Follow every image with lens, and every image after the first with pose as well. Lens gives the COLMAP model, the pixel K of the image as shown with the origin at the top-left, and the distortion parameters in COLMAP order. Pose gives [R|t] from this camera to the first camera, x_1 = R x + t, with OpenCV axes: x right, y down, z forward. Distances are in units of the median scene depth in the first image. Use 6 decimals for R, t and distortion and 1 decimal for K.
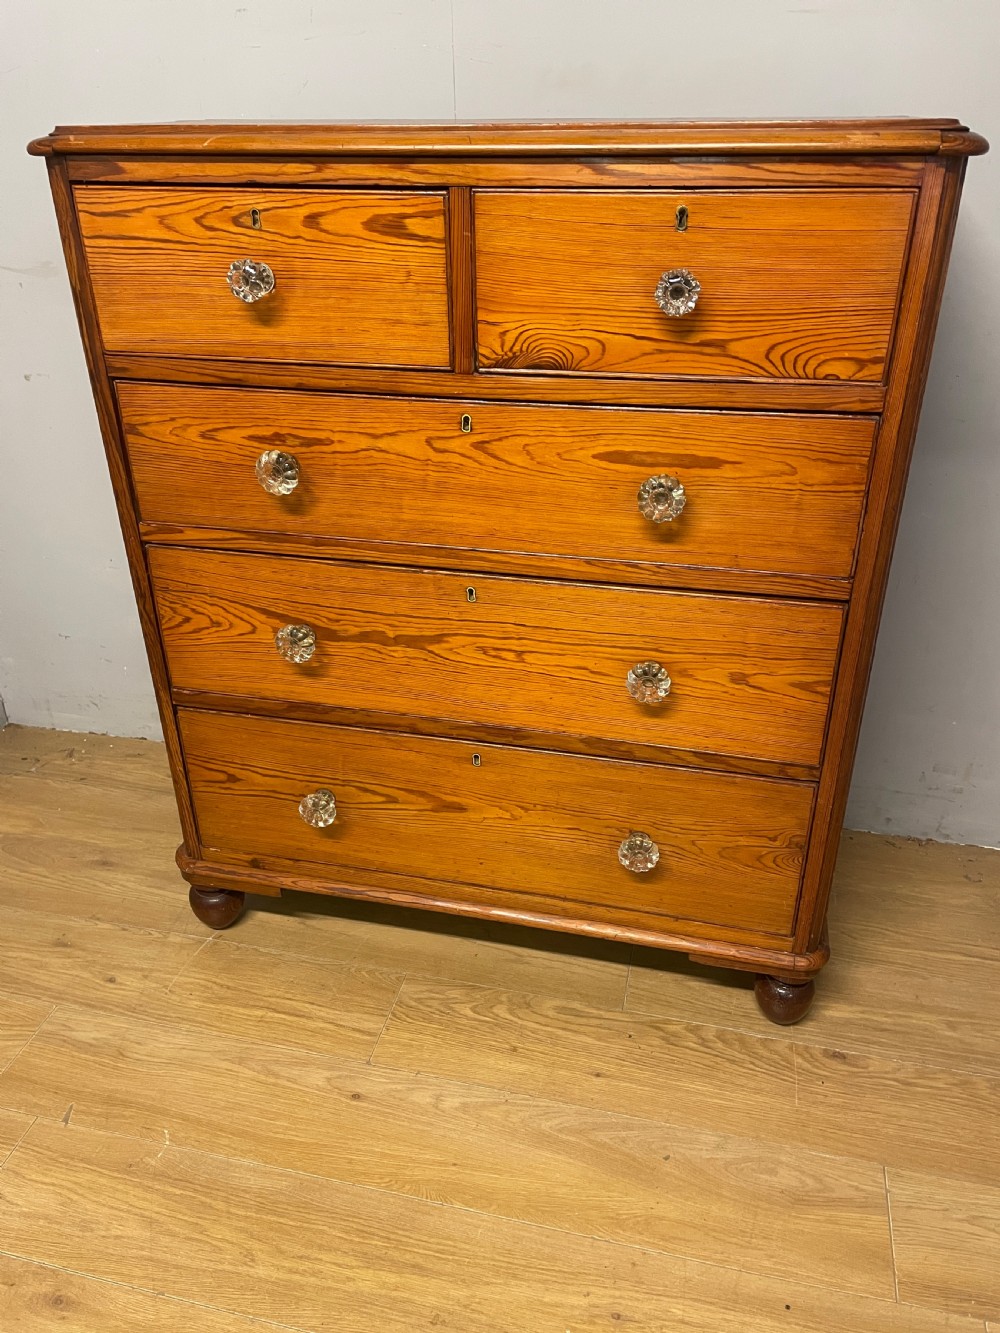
lens RADIAL K [[1001.3, 0, 503.6], [0, 1001.3, 662.5], [0, 0, 1]] dist [0.096900, -0.121524]
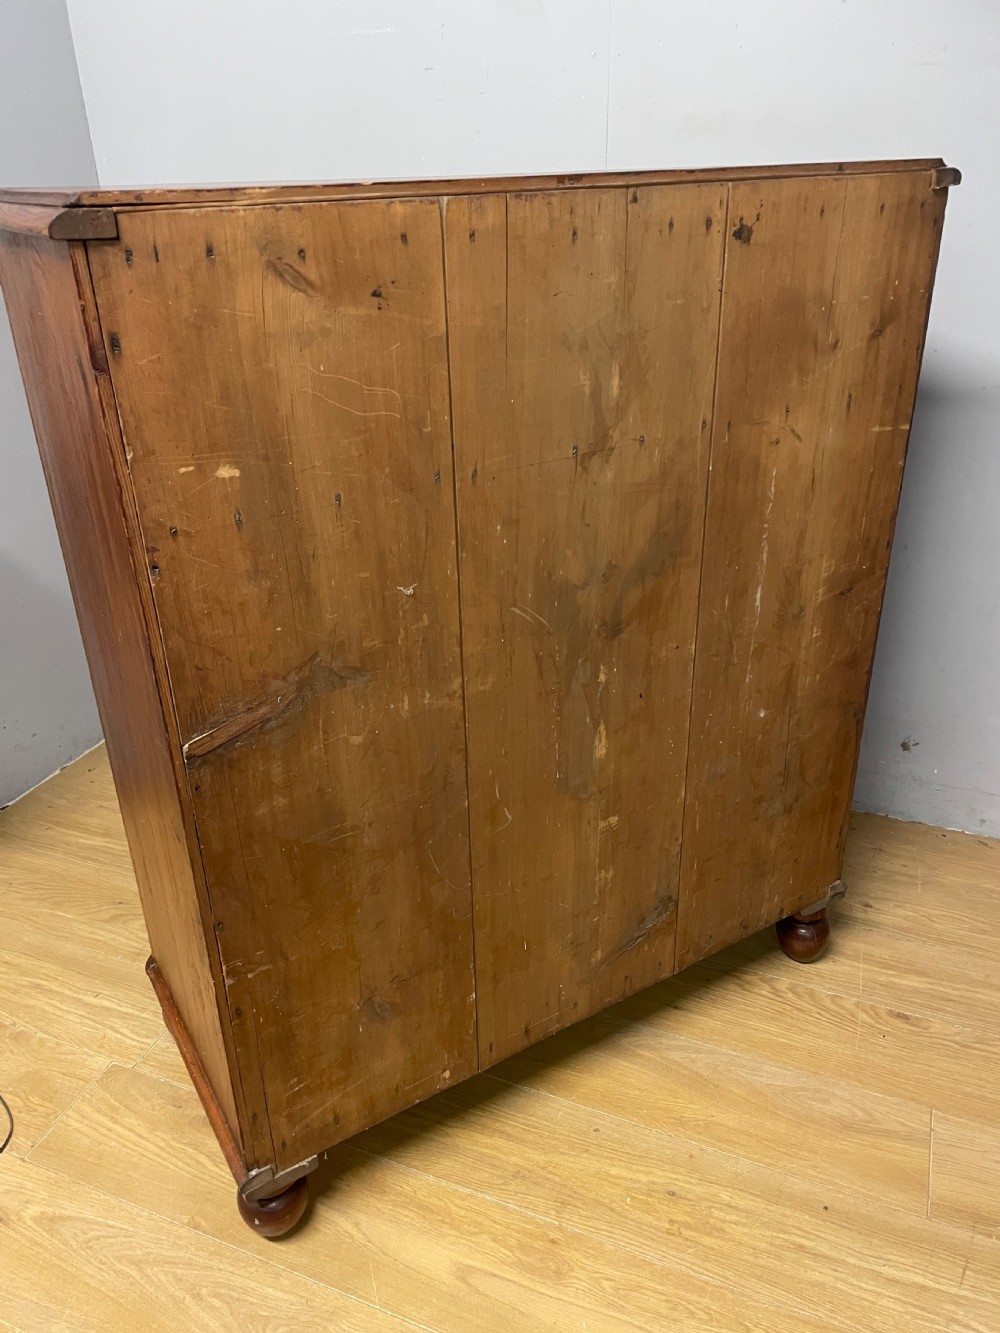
lens RADIAL K [[996.6, 0, 497.1], [0, 996.6, 679.3], [0, 0, 1]] dist [0.101397, -0.130165]
pose [[0.987565, 0.064956, -0.143164, 0.039943], [-0.065769, 0.997834, -0.000951, 0.067647], [0.142793, 0.010355, 0.989698, -0.168030]]
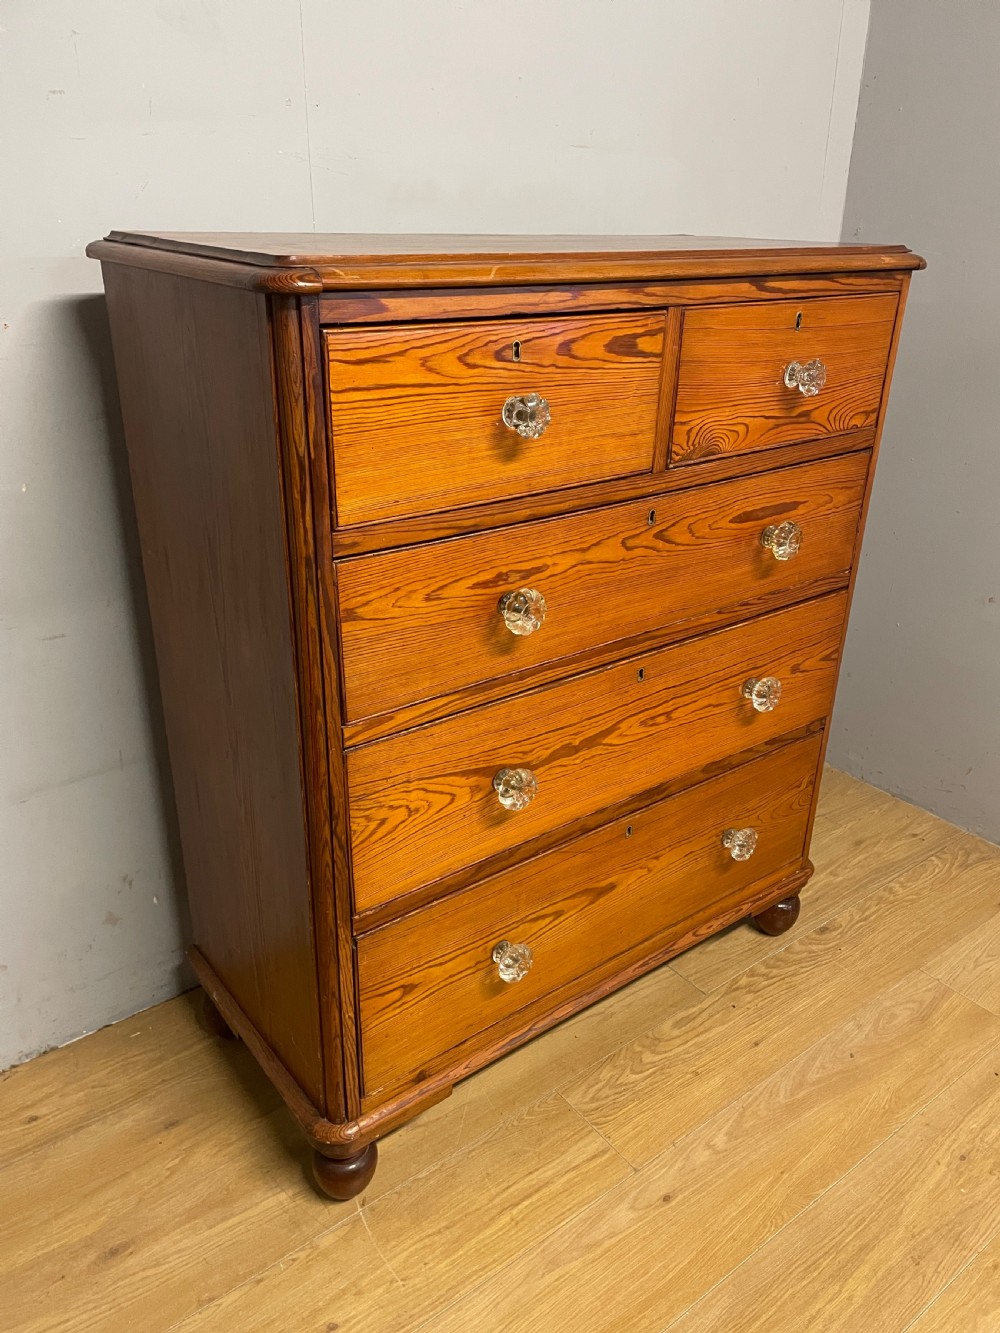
lens RADIAL K [[996.6, 0, 497.1], [0, 996.6, 679.3], [0, 0, 1]] dist [0.101397, -0.130165]
pose [[0.632981, -0.310668, 0.709098, -0.923920], [0.345222, 0.933109, 0.100646, -0.233816], [-0.692933, 0.181089, 0.697890, 0.388722]]
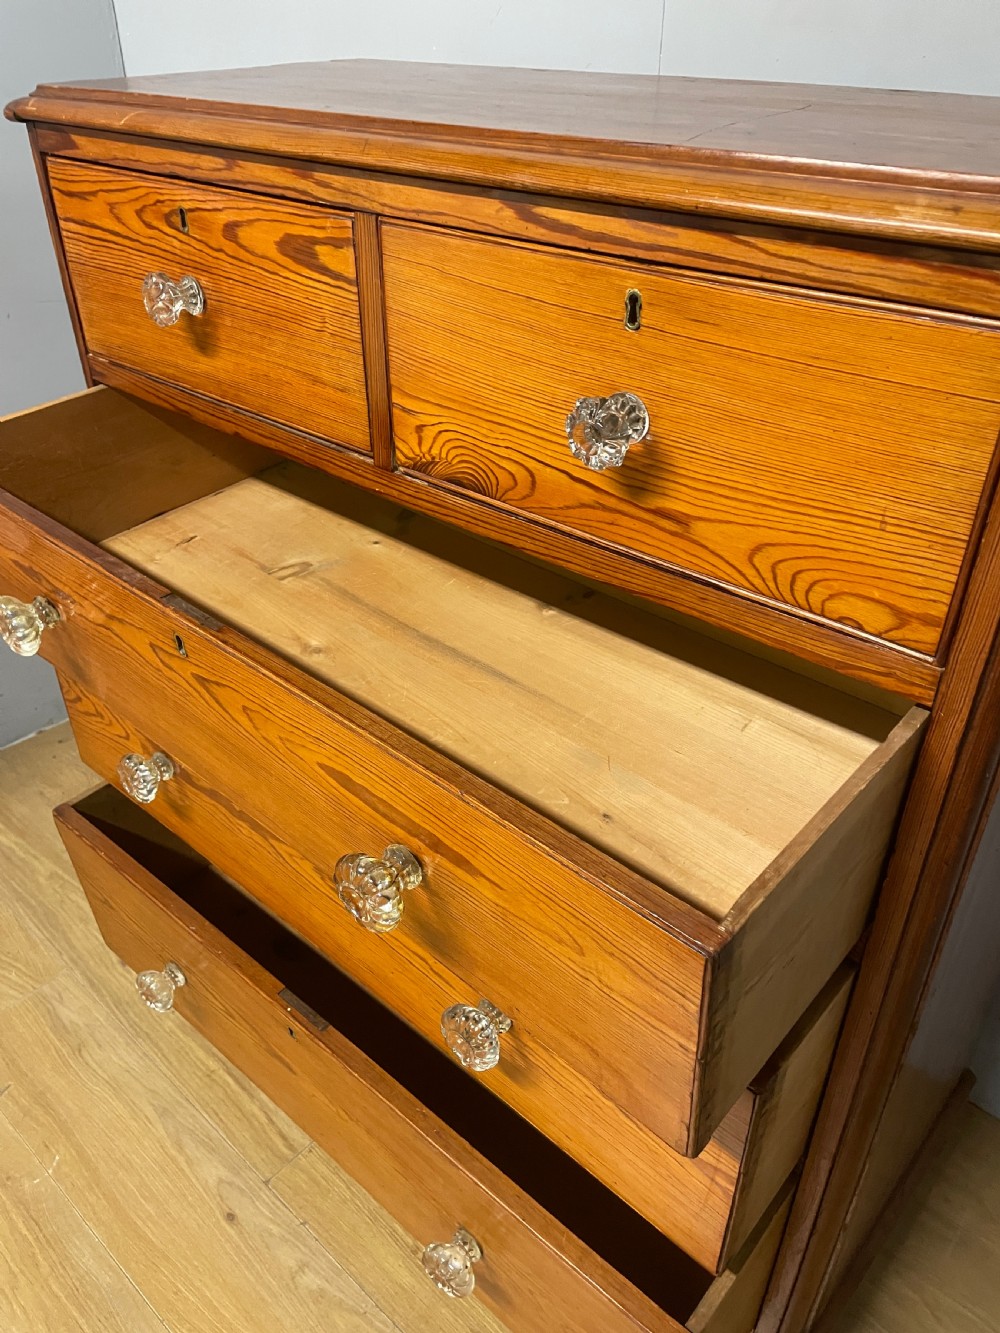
lens RADIAL K [[992.7, 0, 506.9], [0, 992.7, 671.0], [0, 0, 1]] dist [0.103294, -0.131512]
pose [[0.878599, 0.272653, -0.392077, 0.333599], [-0.232652, 0.961358, 0.147187, -0.256410], [0.417057, -0.038101, 0.908081, 0.364885]]
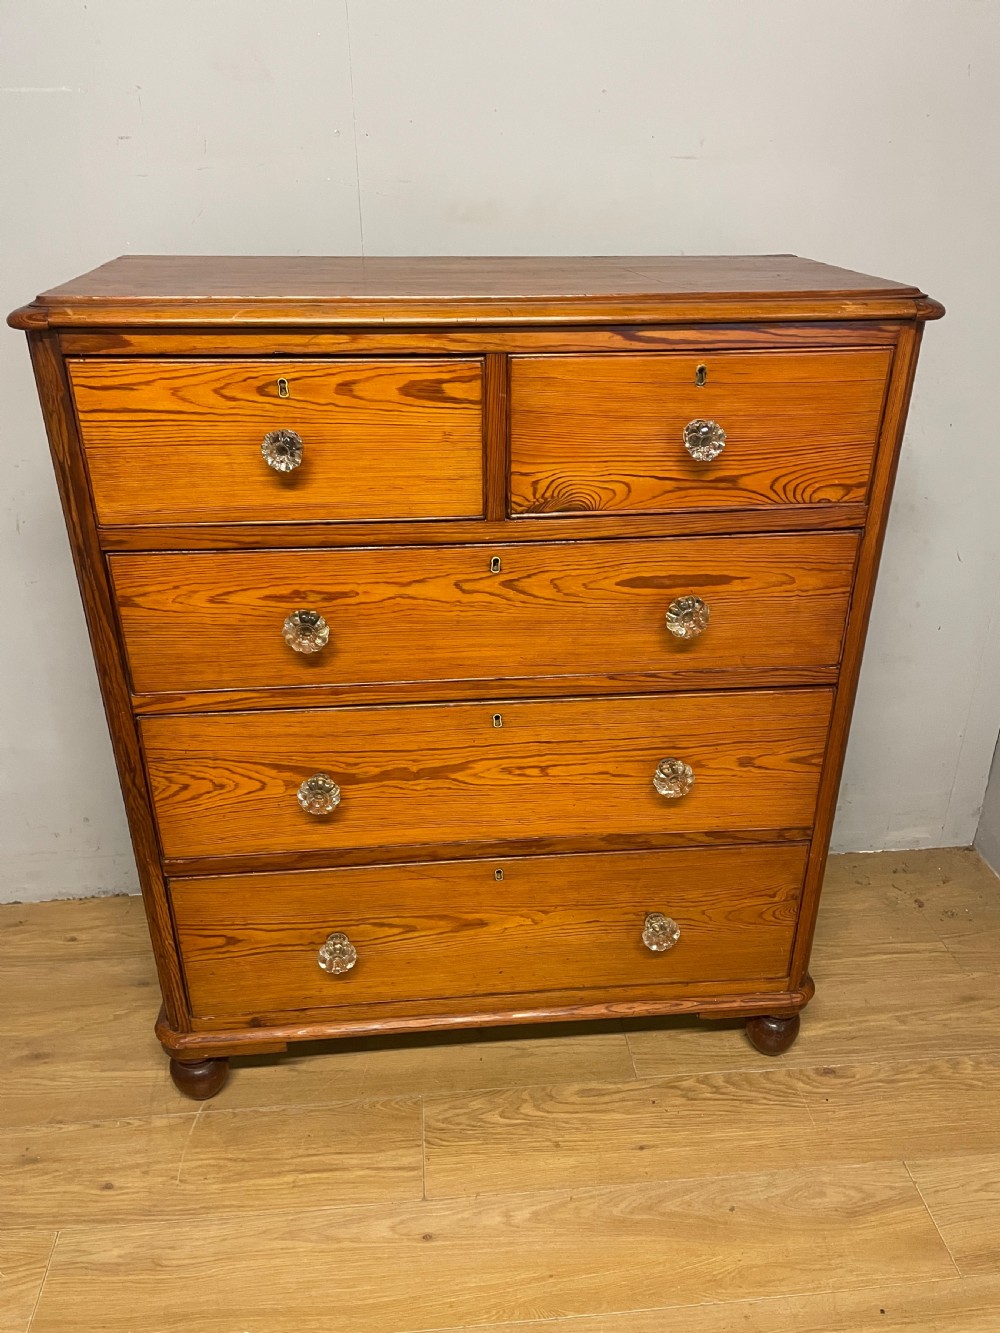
lens RADIAL K [[992.7, 0, 506.9], [0, 992.7, 671.0], [0, 0, 1]] dist [0.103294, -0.131512]
pose [[0.947546, -0.135123, 0.289653, -0.328651], [0.141630, 0.989919, -0.001517, -0.121789], [-0.286528, 0.042461, 0.957131, 0.016834]]
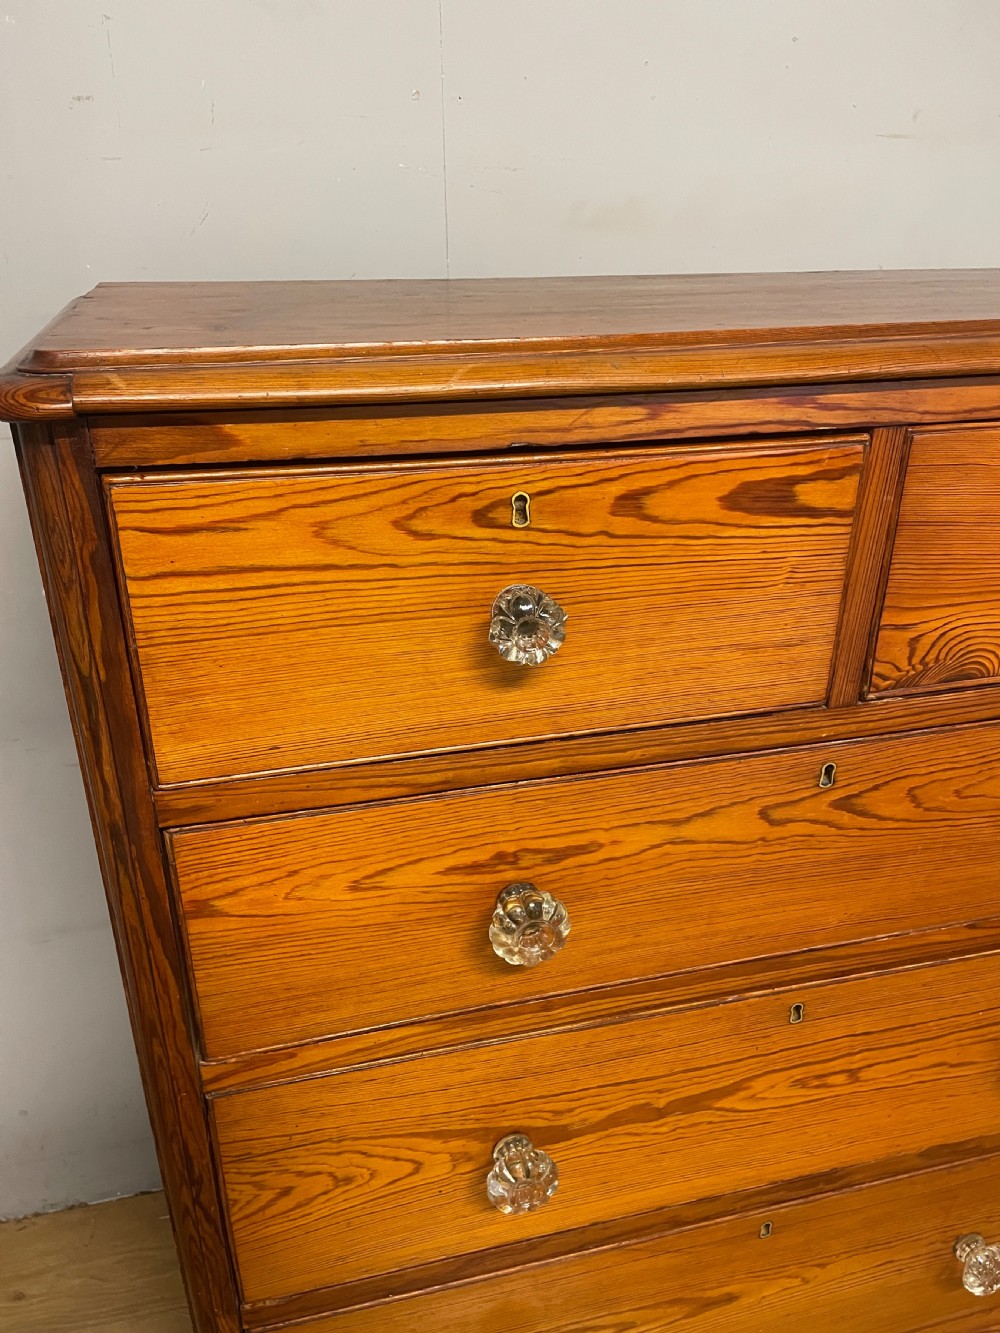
lens RADIAL K [[996.6, 0, 497.1], [0, 996.6, 679.3], [0, 0, 1]] dist [0.101397, -0.130165]
pose [[0.888448, -0.188773, 0.418359, -0.446471], [0.213070, 0.976967, -0.011657, -0.320372], [-0.406523, 0.099497, 0.908207, 0.505094]]
